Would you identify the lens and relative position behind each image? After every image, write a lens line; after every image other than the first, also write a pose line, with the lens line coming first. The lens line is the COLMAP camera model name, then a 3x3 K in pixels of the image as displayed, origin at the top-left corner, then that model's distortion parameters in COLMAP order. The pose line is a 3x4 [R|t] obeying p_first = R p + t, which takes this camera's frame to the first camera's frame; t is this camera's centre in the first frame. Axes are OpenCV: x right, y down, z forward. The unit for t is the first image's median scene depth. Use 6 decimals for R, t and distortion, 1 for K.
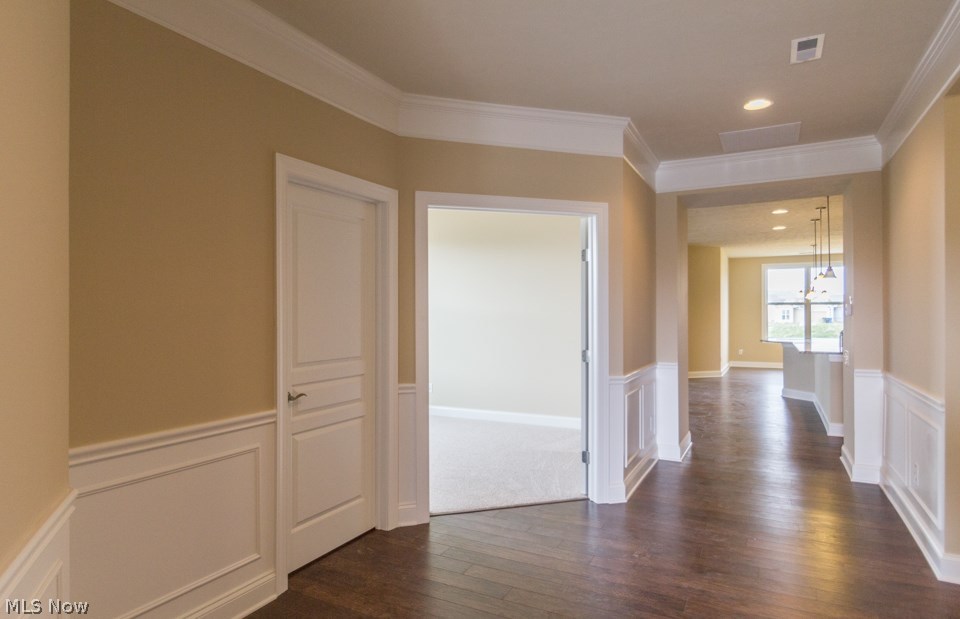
lens RADIAL K [[568.2, 0, 468.8], [0, 568.2, 311.0], [0, 0, 1]] dist [0.002341, 0.000902]
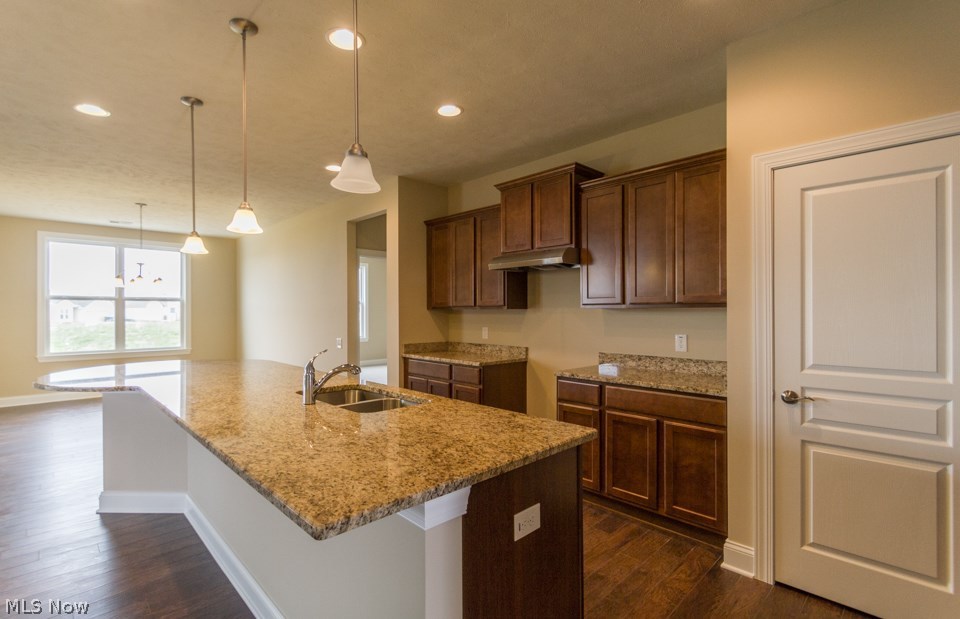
lens RADIAL K [[443.5, 0, 468.8], [0, 443.5, 311.7], [0, 0, 1]] dist [0.005544, -0.000788]
pose [[0.316615, 0.002619, 0.948550, 0.507057], [-0.004043, 0.999991, -0.001411, 0.002987], [-0.948545, -0.003388, 0.316623, 0.993943]]
